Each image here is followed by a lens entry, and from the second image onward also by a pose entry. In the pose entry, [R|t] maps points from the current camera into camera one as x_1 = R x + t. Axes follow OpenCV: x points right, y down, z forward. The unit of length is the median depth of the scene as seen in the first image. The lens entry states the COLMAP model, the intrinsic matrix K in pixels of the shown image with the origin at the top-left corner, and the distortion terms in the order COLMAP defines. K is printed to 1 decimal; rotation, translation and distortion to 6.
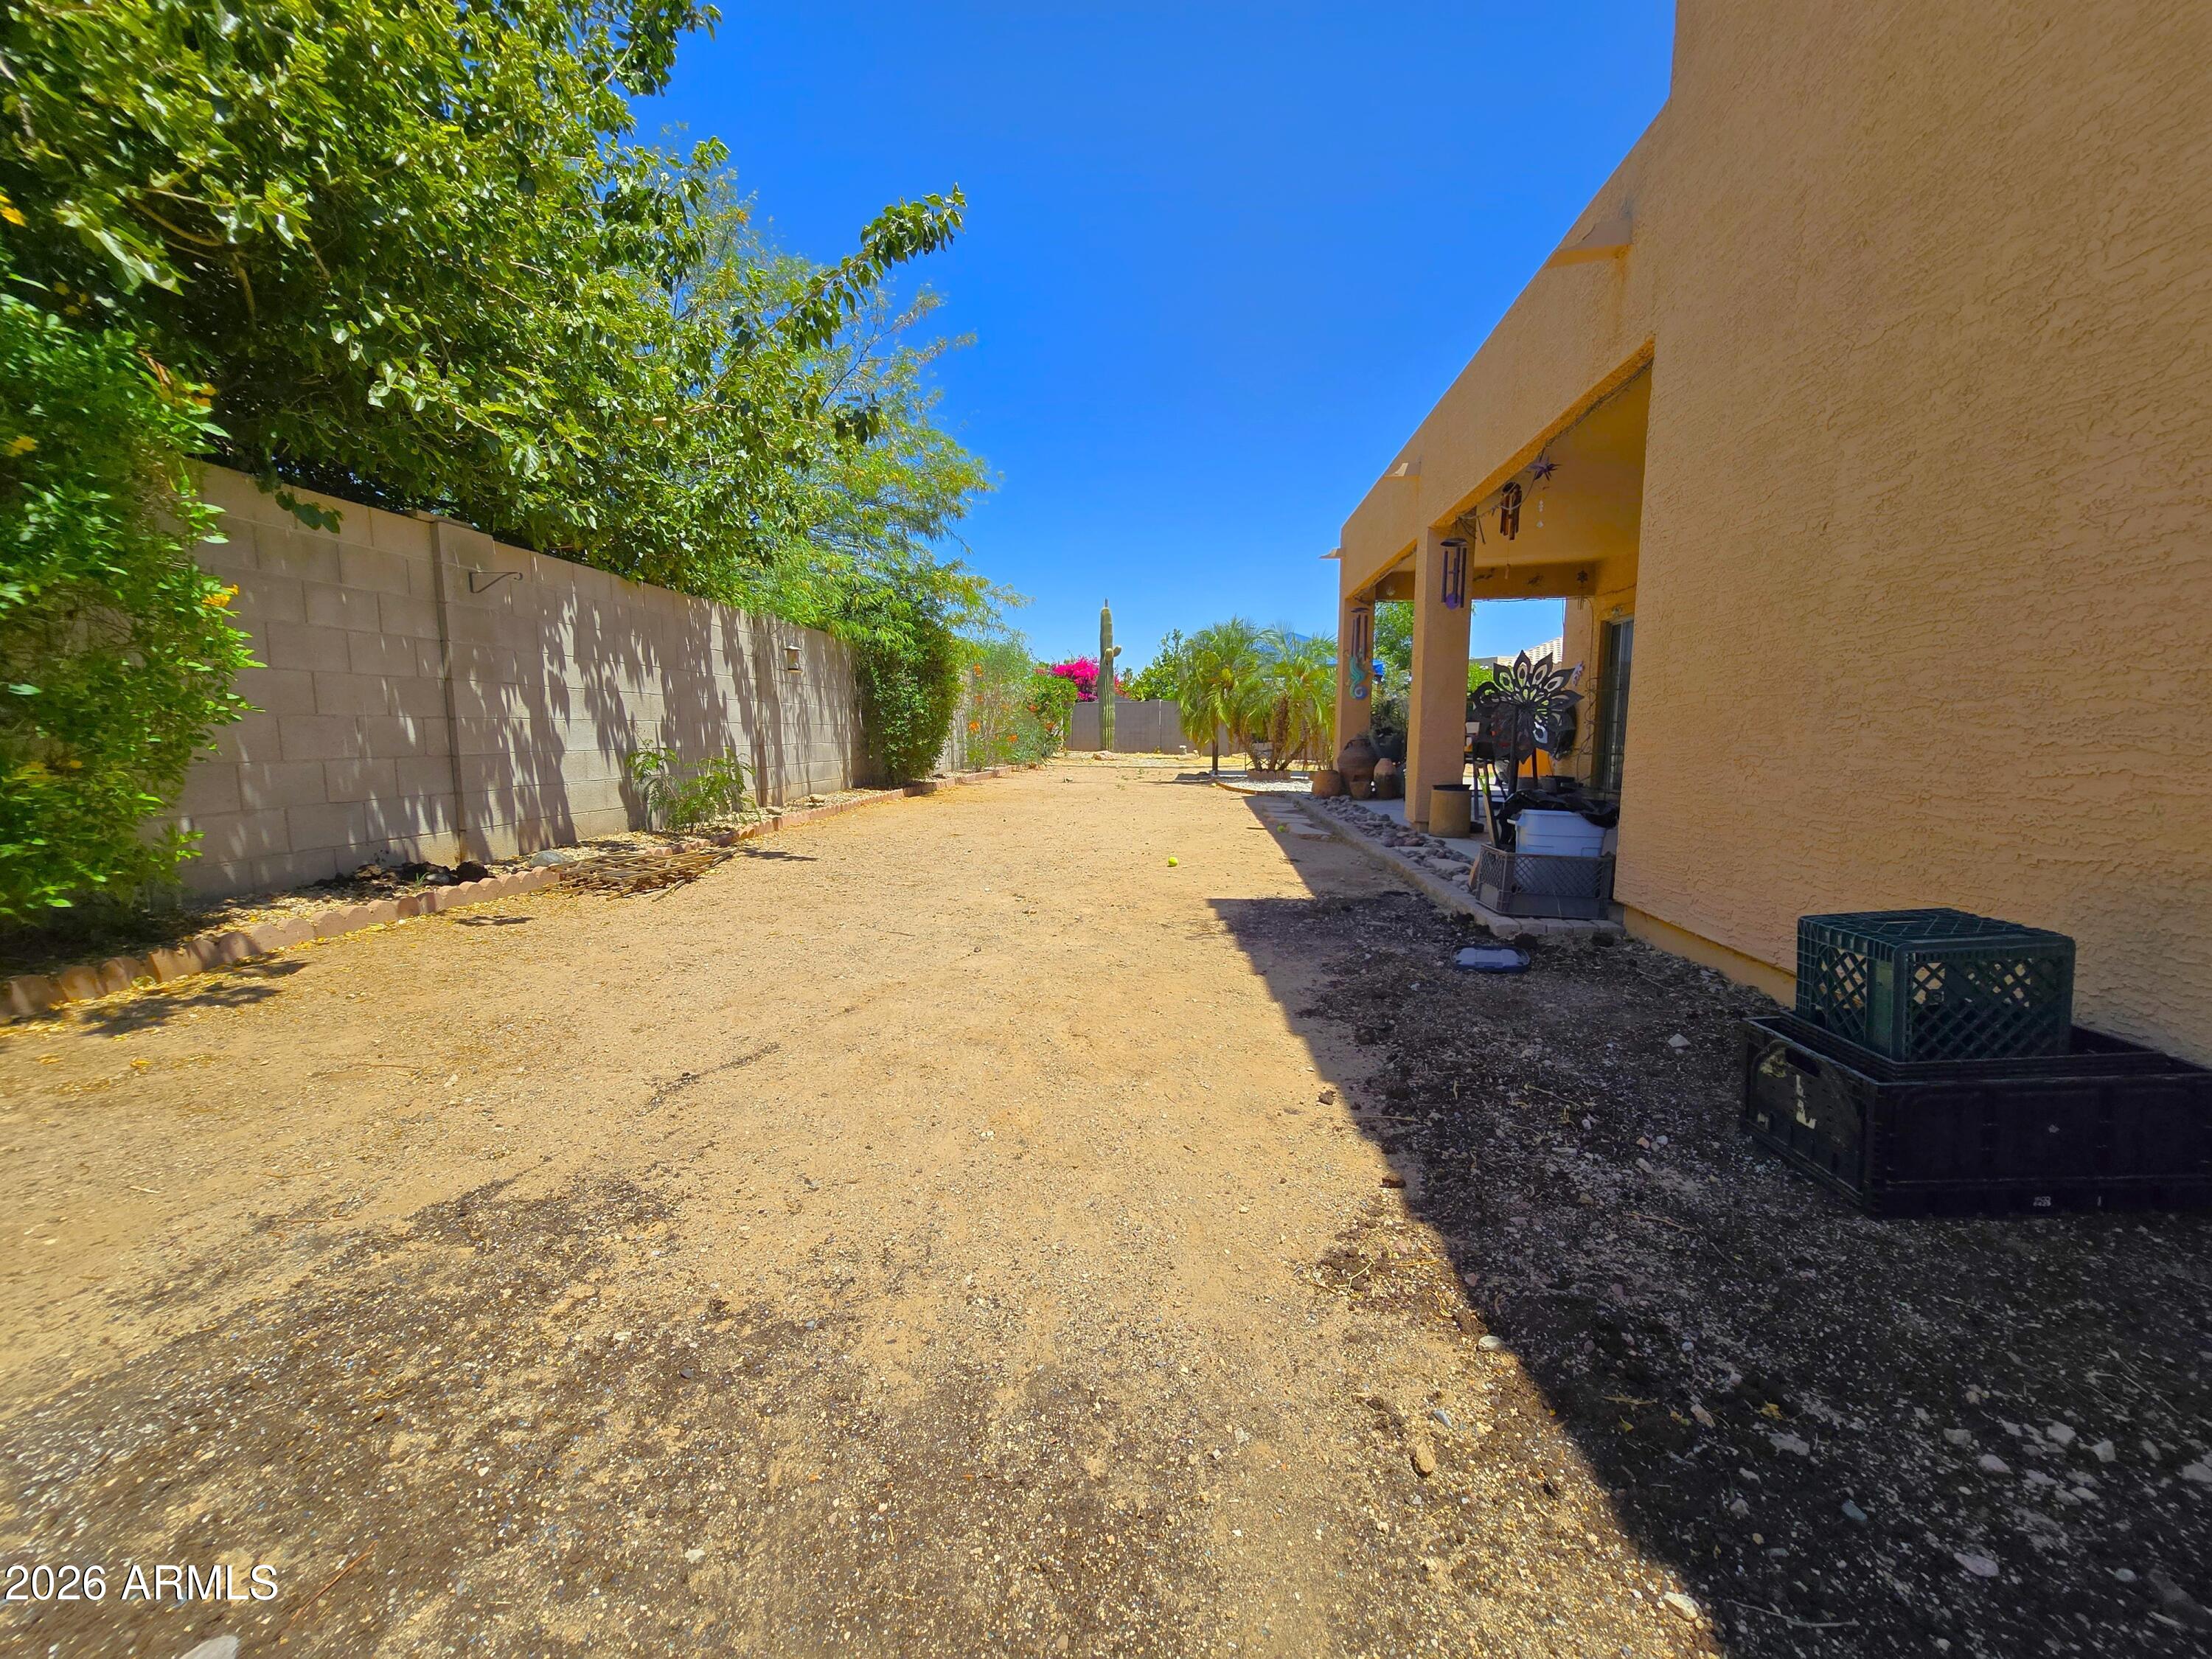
lens RADIAL K [[924.2, 0, 1090.6], [0, 924.2, 843.9], [0, 0, 1]] dist [-0.000526, -0.000038]
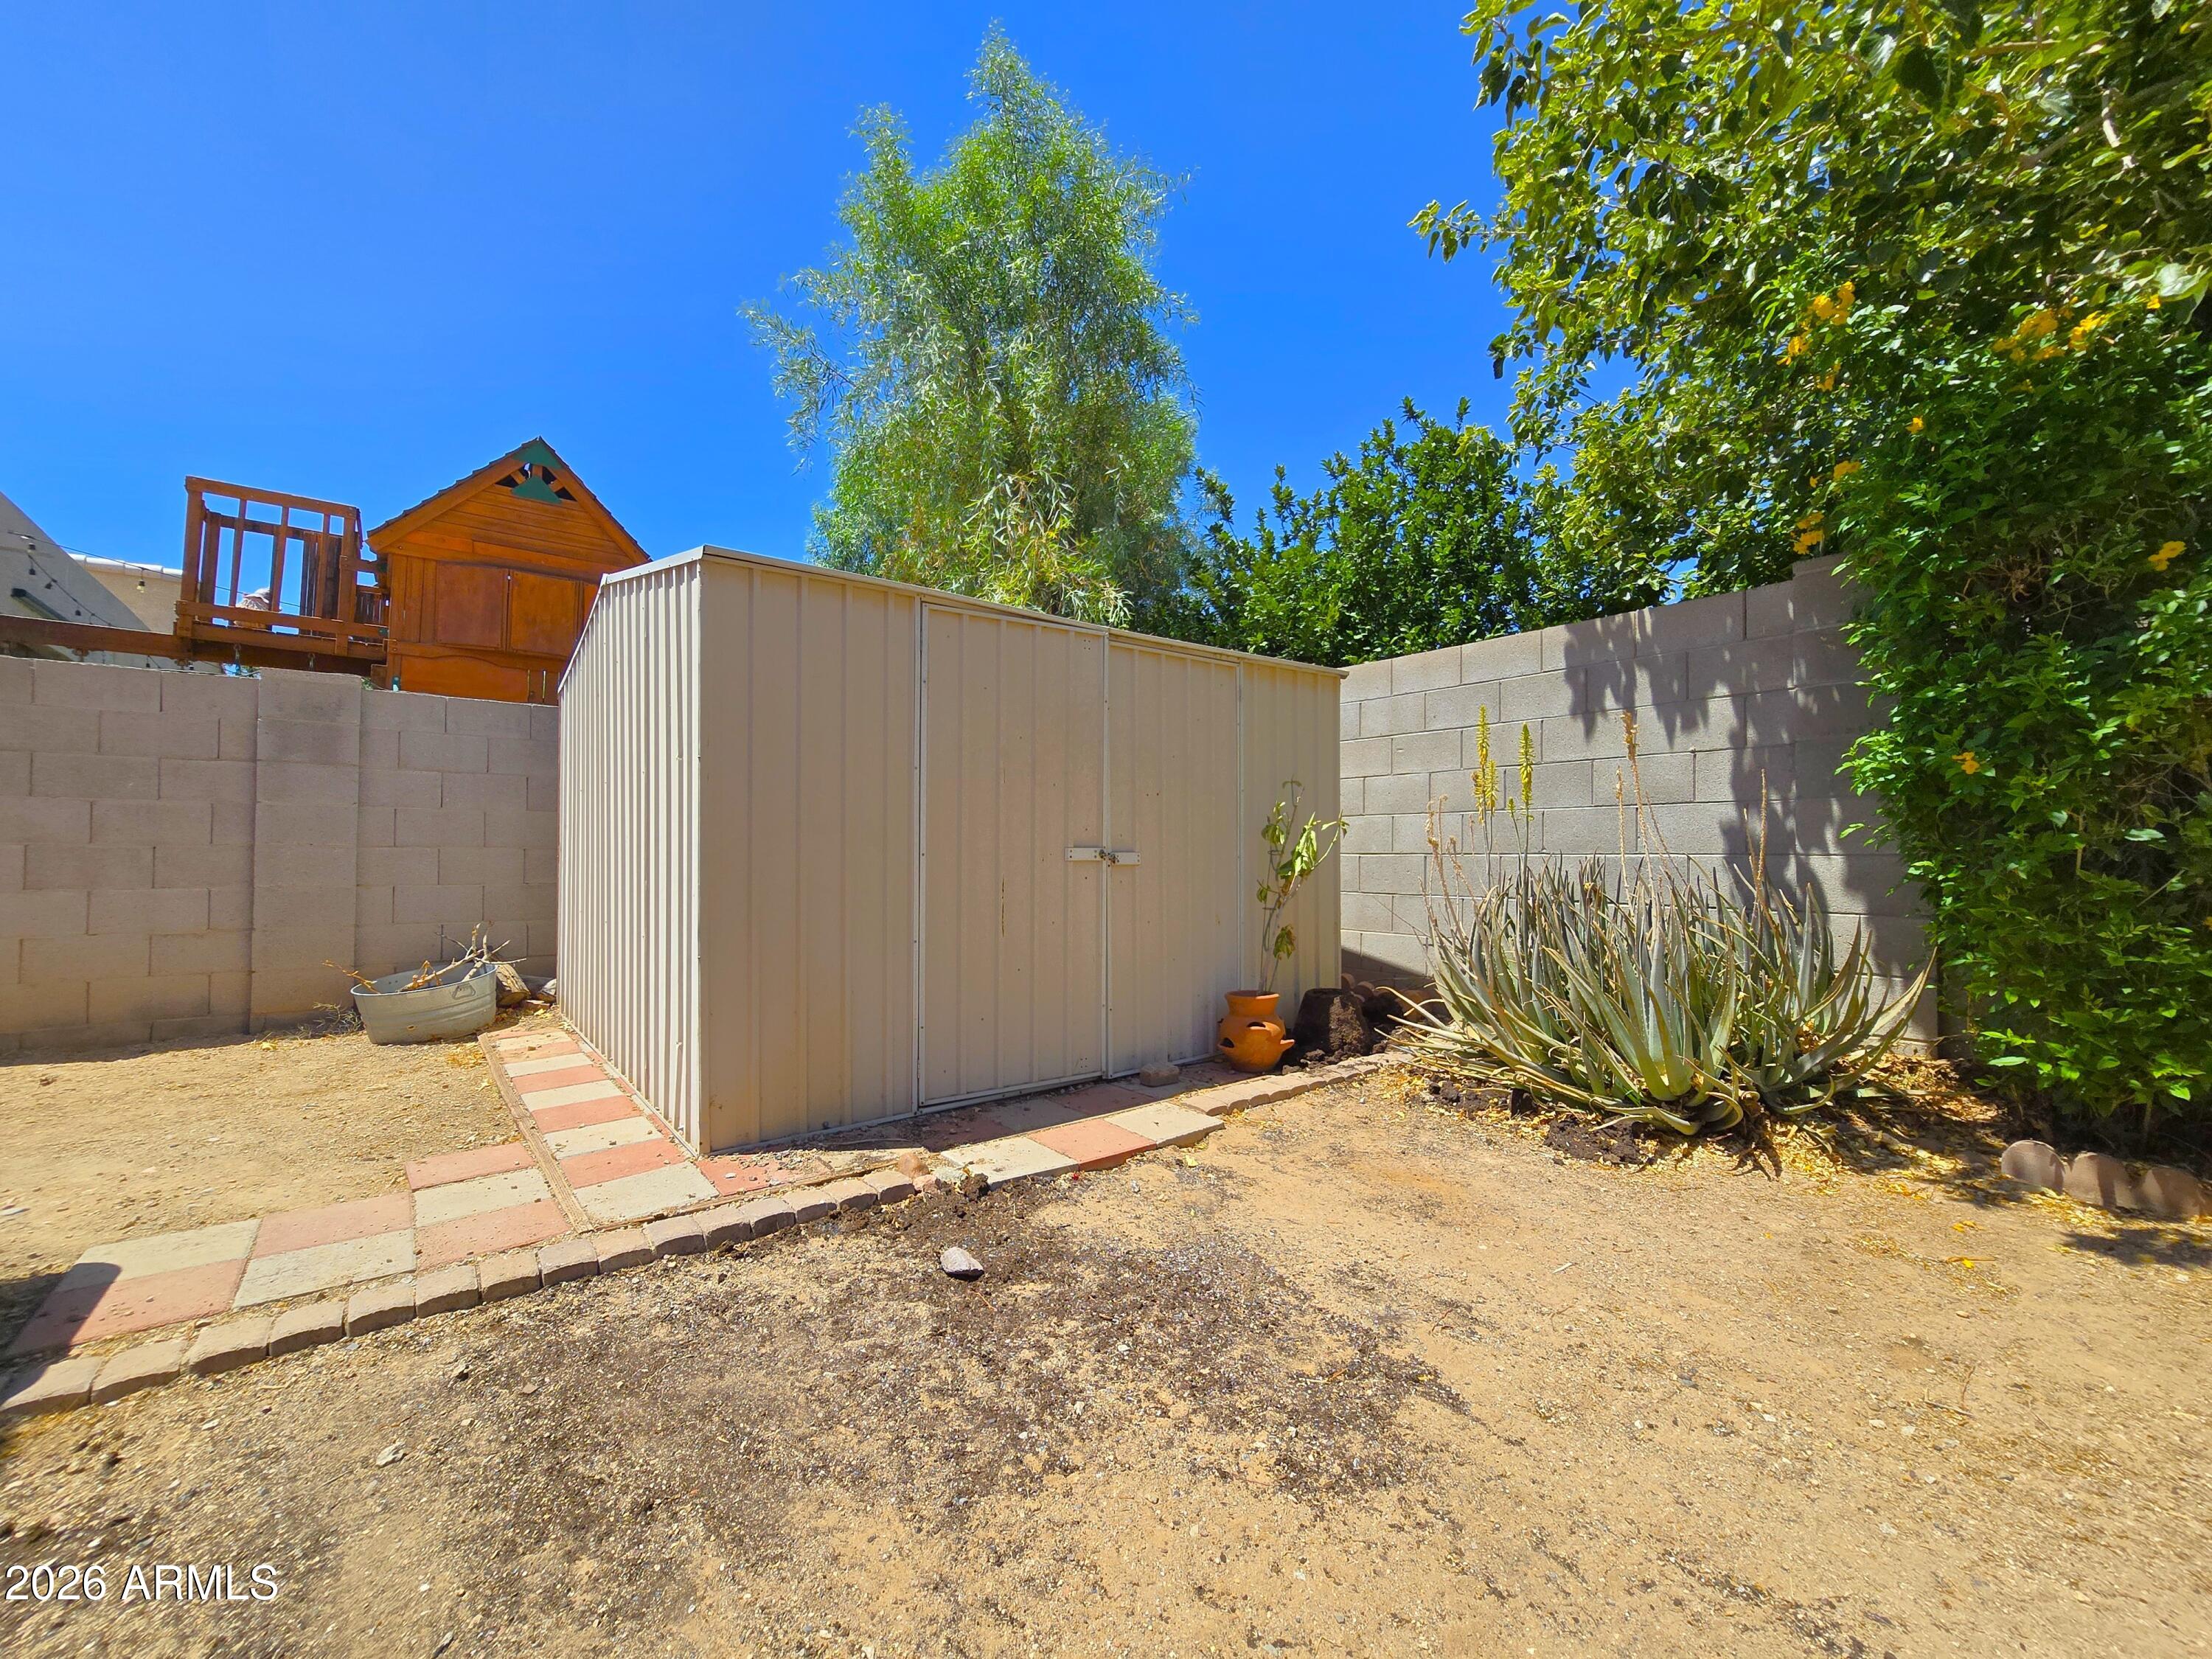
lens RADIAL K [[924.2, 0, 1090.6], [0, 924.2, 843.9], [0, 0, 1]] dist [-0.000526, -0.000038]
pose [[-0.731227, -0.010012, -0.682061, 0.249704], [-0.088389, 0.992853, 0.080187, -0.234232], [0.676384, 0.118922, -0.726885, 1.647916]]
